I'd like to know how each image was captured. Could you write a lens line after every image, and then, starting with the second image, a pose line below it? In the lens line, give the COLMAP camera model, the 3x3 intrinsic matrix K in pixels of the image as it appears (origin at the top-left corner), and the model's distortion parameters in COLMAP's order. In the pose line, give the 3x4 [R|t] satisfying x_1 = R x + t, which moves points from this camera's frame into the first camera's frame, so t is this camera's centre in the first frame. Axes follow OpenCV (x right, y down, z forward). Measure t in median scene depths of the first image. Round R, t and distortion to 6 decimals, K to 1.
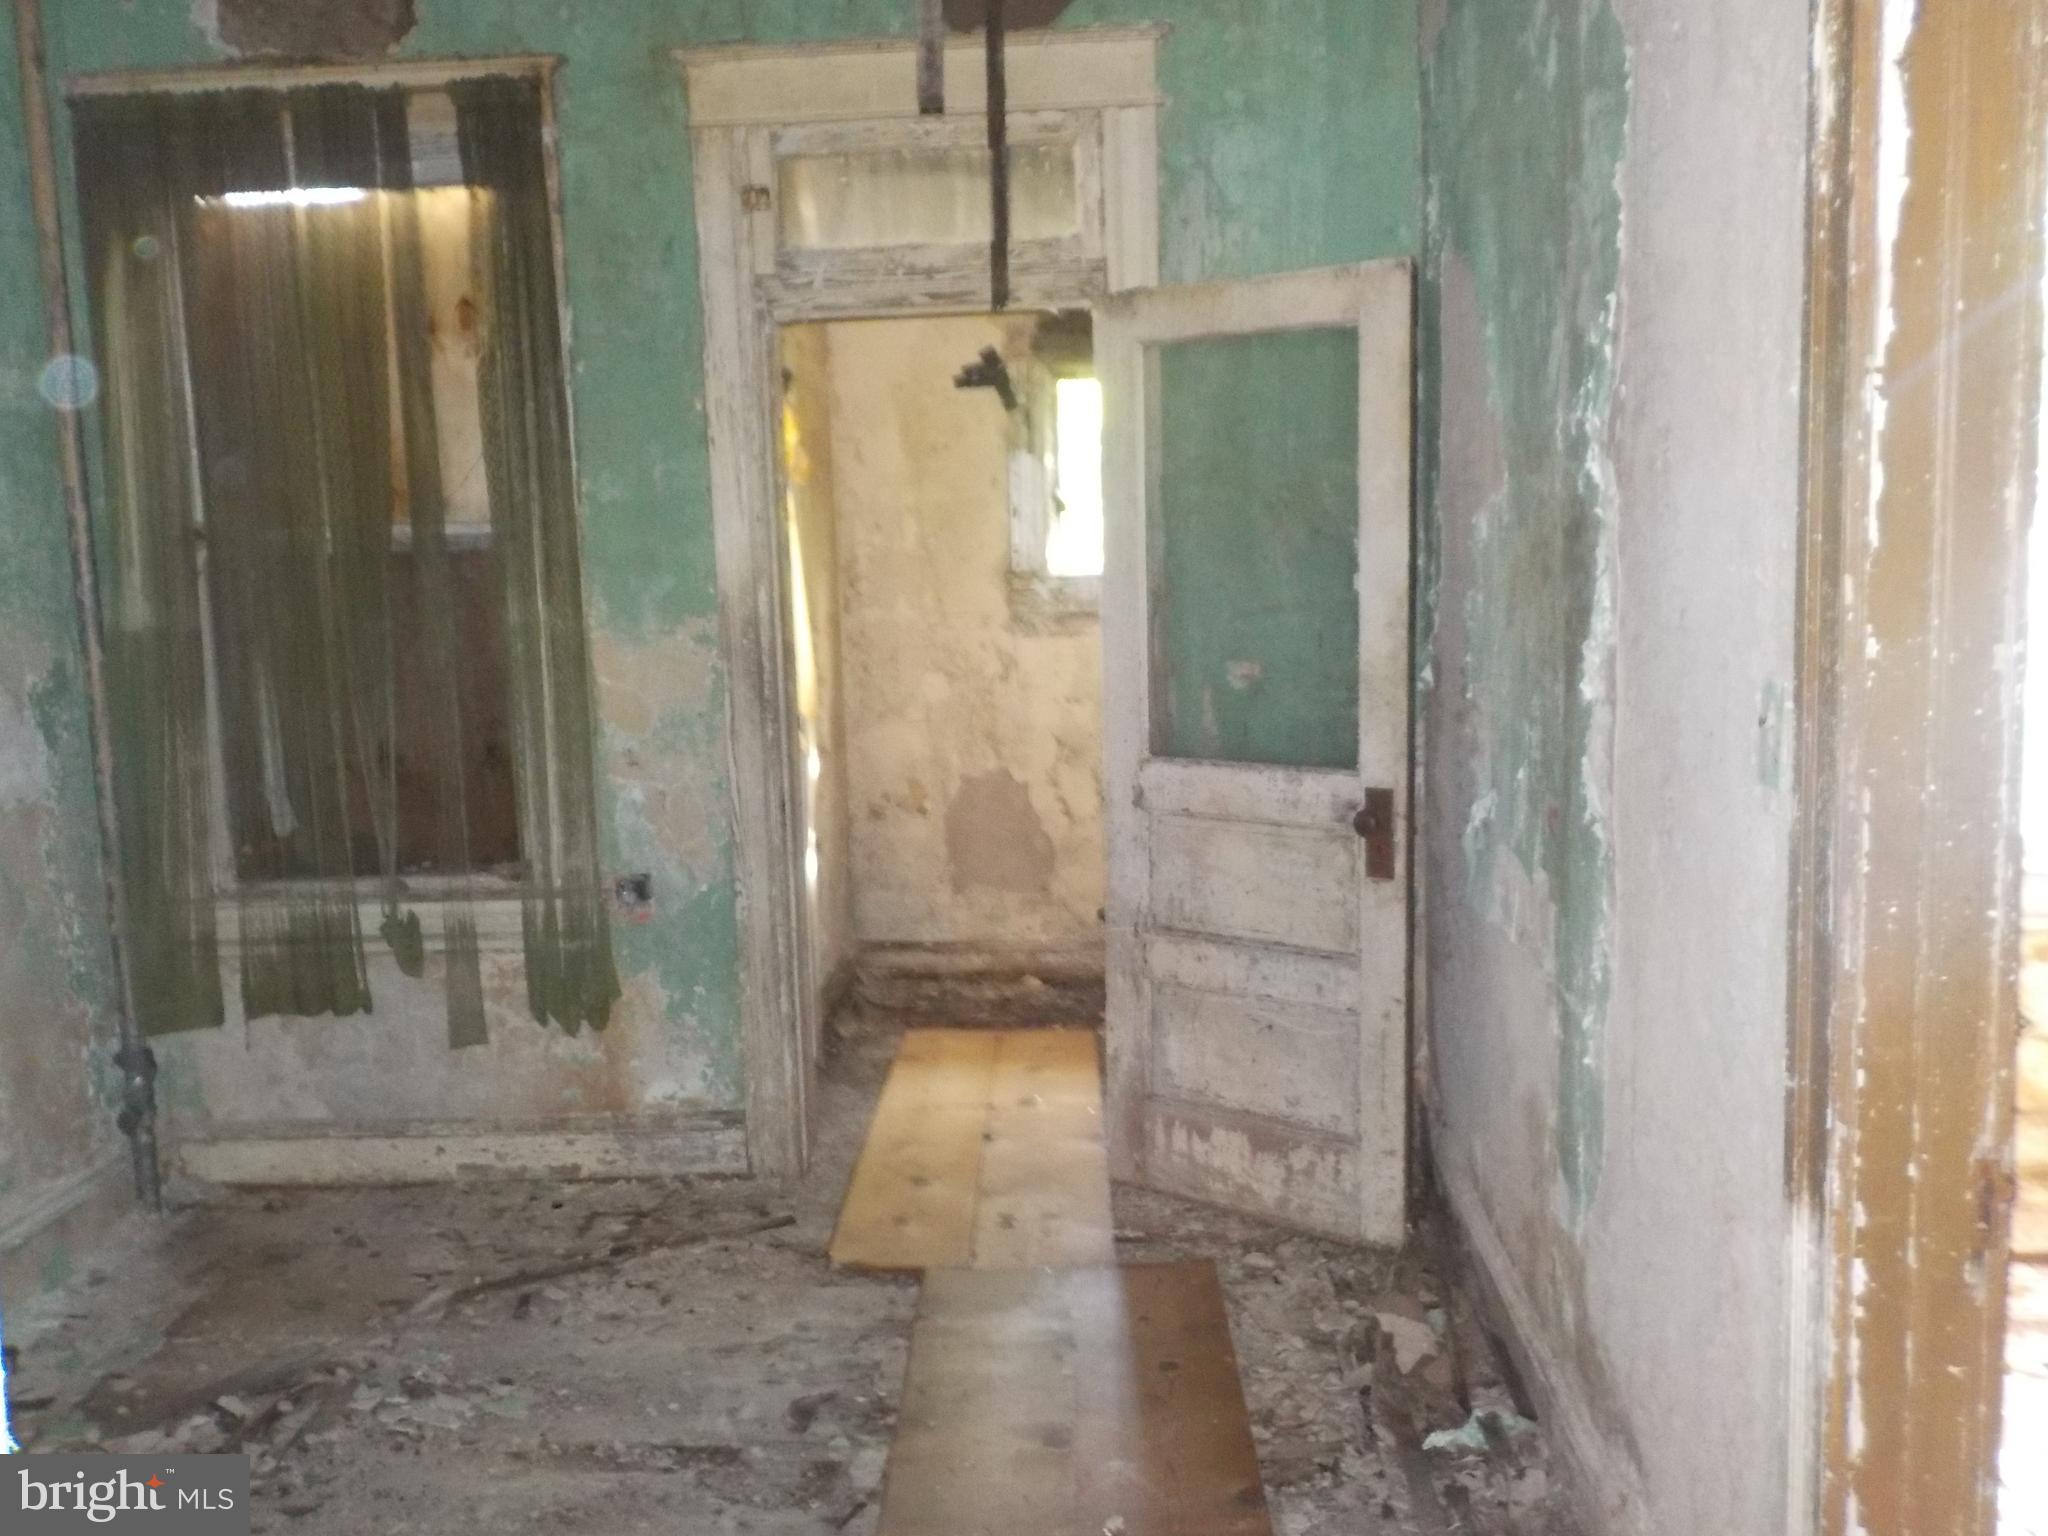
lens RADIAL K [[1893.8, 0, 1024.6], [0, 1893.8, 779.9], [0, 0, 1]] dist [0.027033, 0.000000]
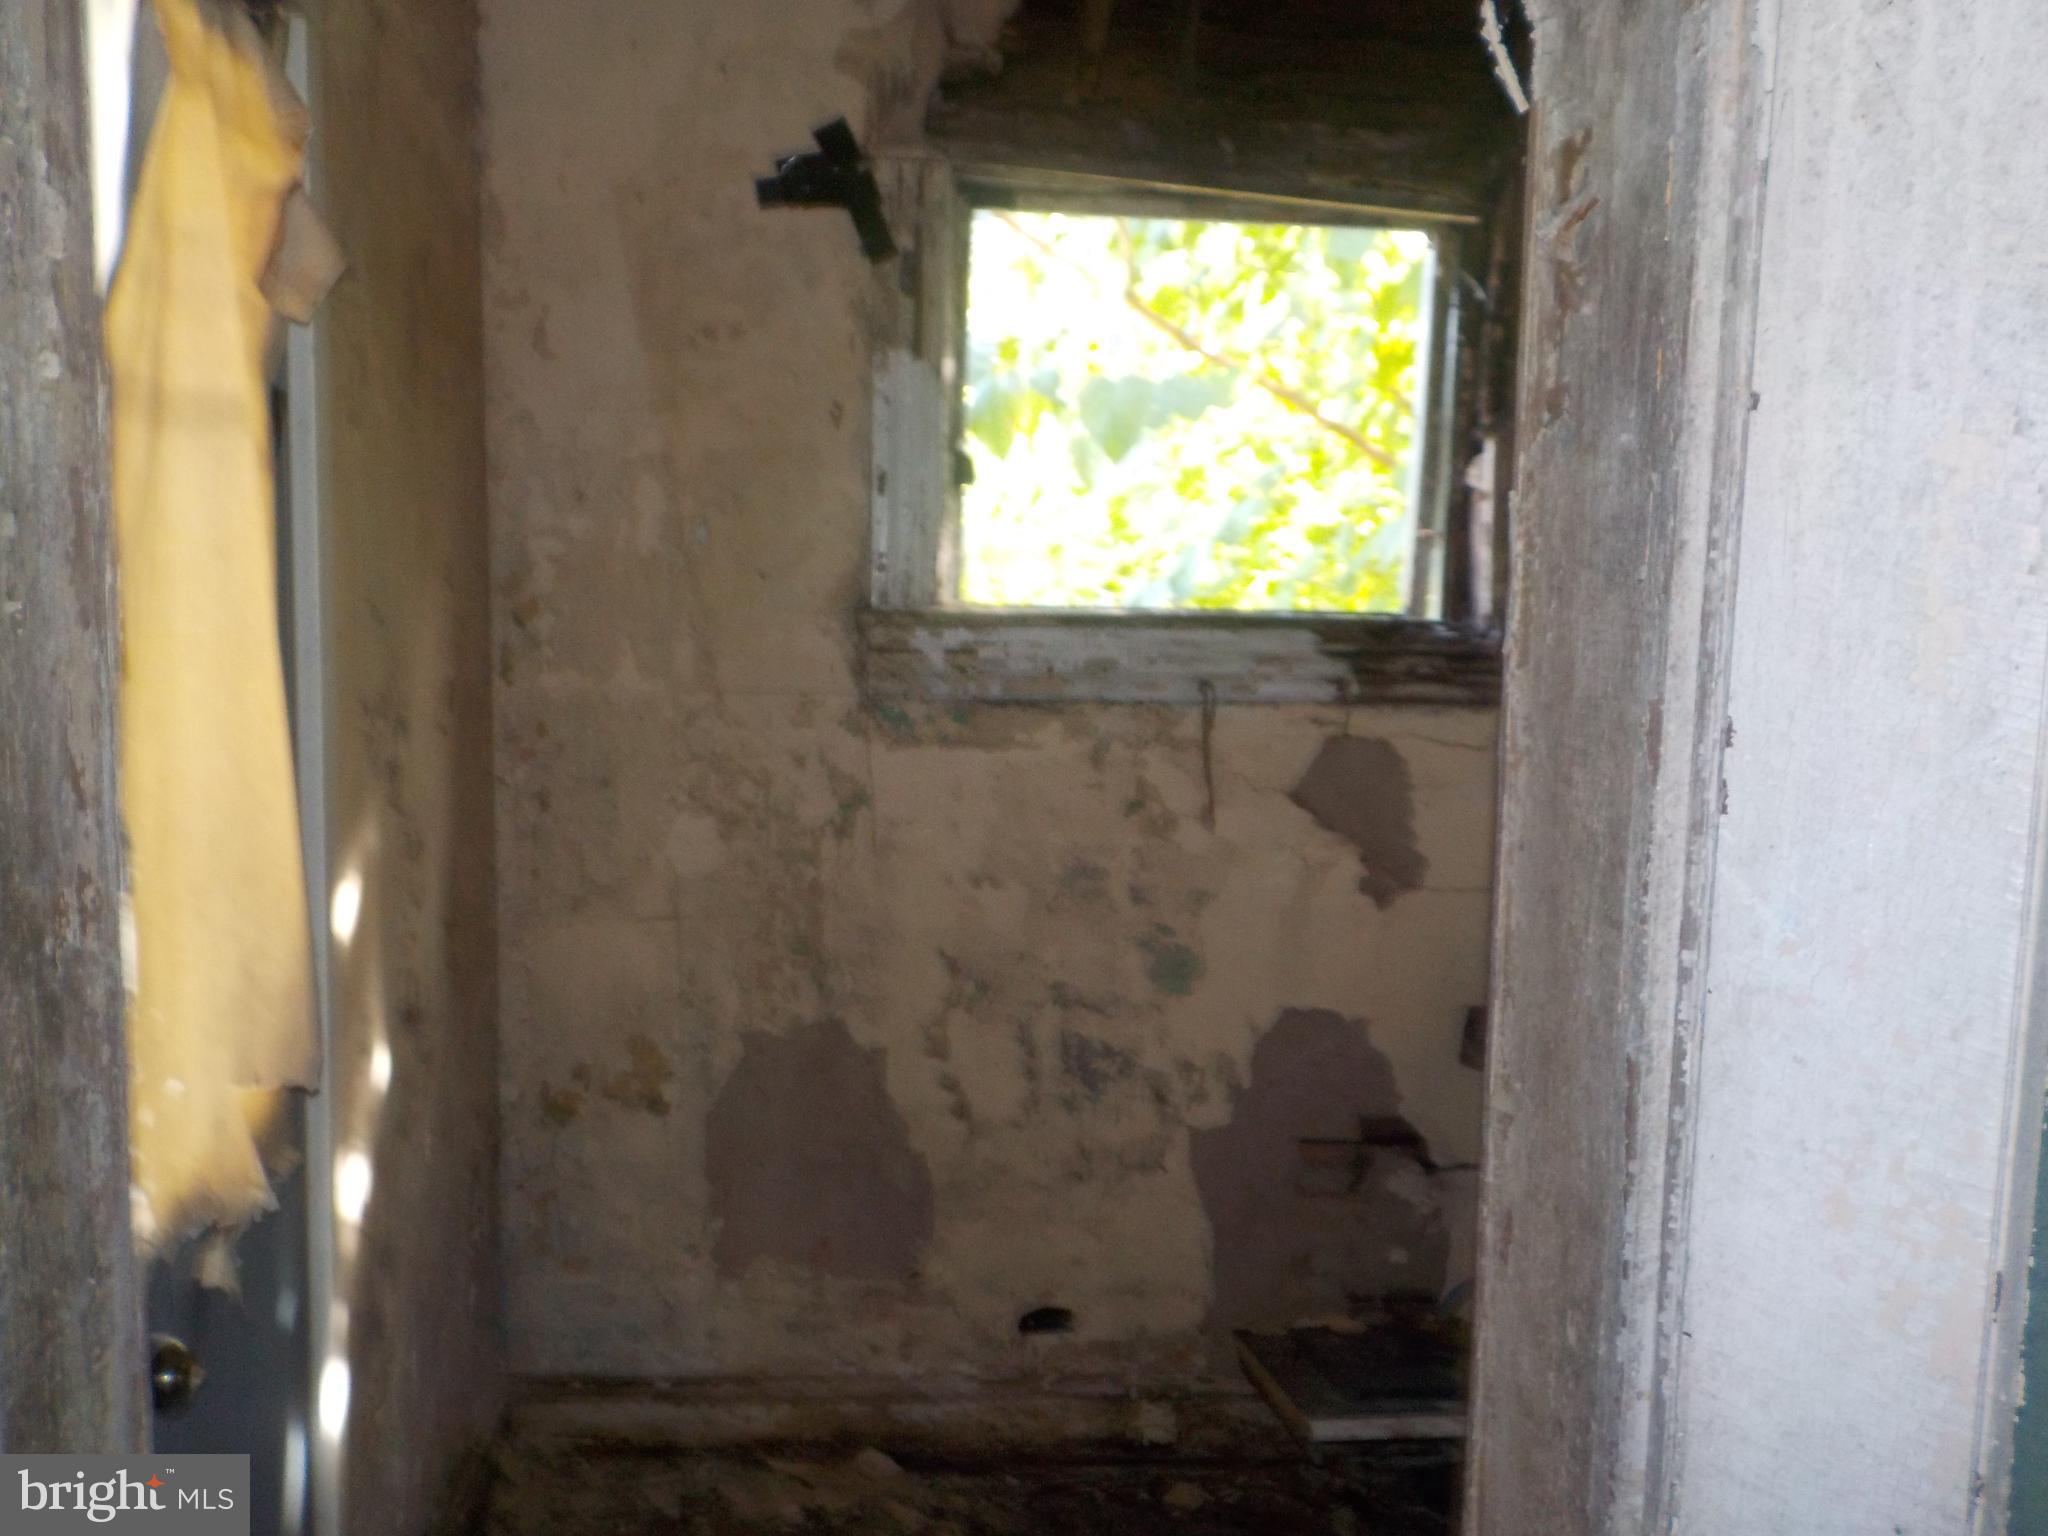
lens RADIAL K [[1893.8, 0, 1008.5], [0, 1893.8, 782.0], [0, 0, 1]] dist [0.027033, 0.000000]
pose [[0.992726, 0.031718, 0.116139, -0.024679], [-0.025452, 0.998159, -0.055044, -0.040719], [-0.117672, 0.051688, 0.991706, 0.523420]]
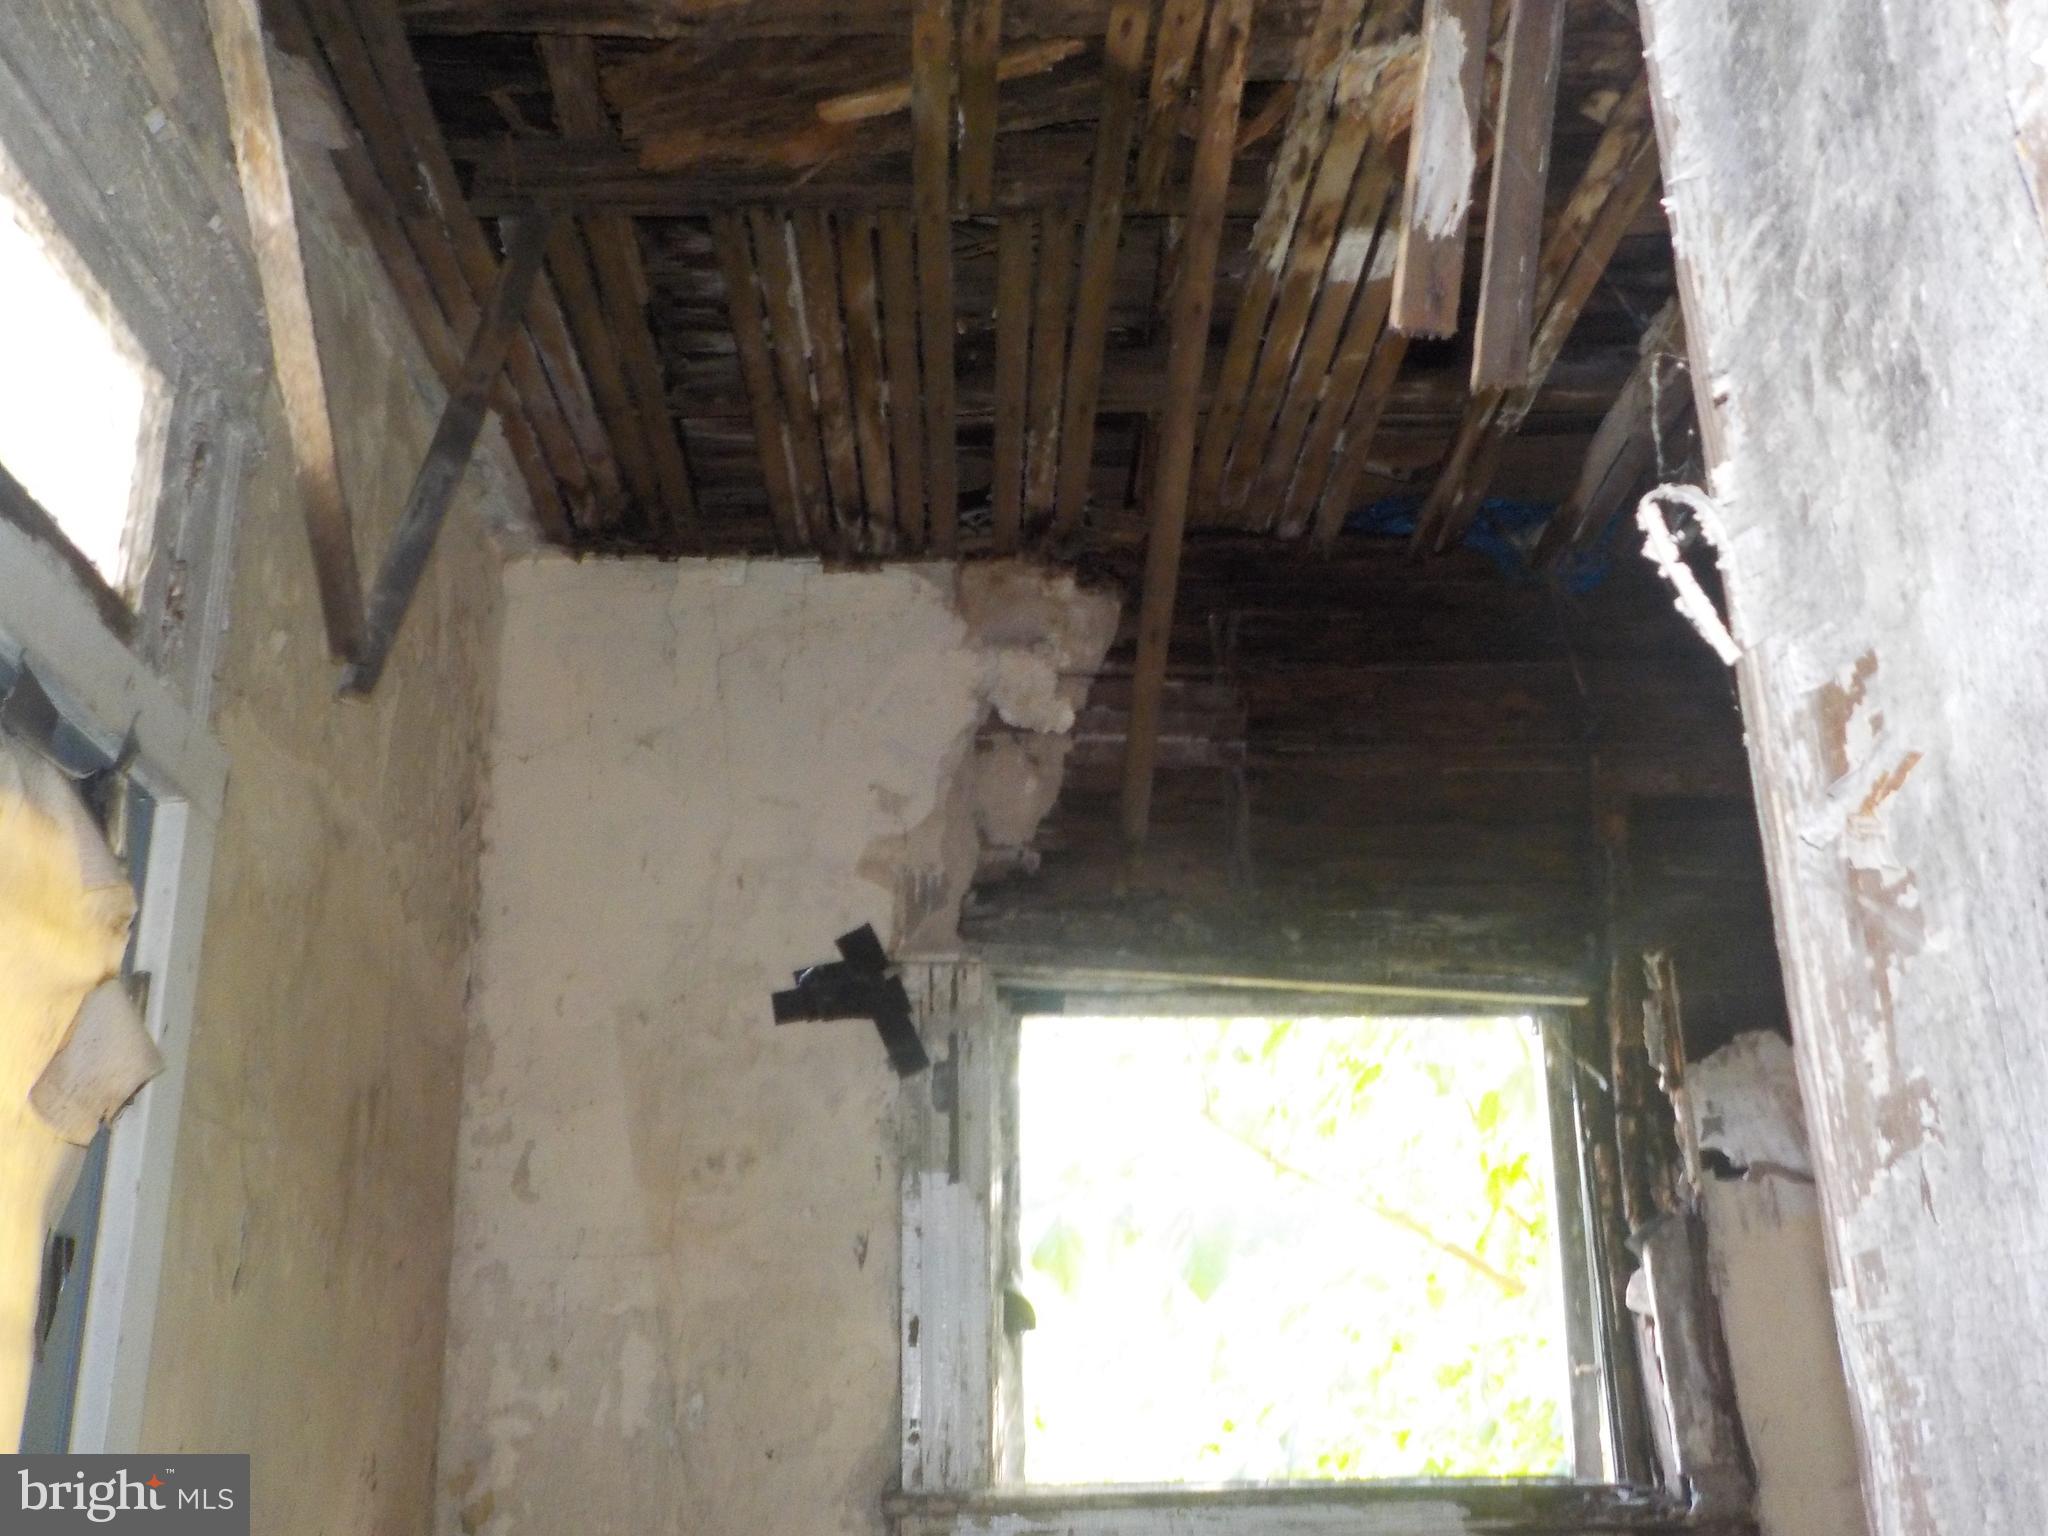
lens RADIAL K [[1893.8, 0, 1005.9], [0, 1893.8, 809.2], [0, 0, 1]] dist [0.027033, 0.000000]
pose [[0.998359, 0.025736, 0.051159, -0.008360], [0.000792, 0.887042, -0.461687, -0.053906], [-0.057263, 0.460970, 0.885566, 0.588539]]
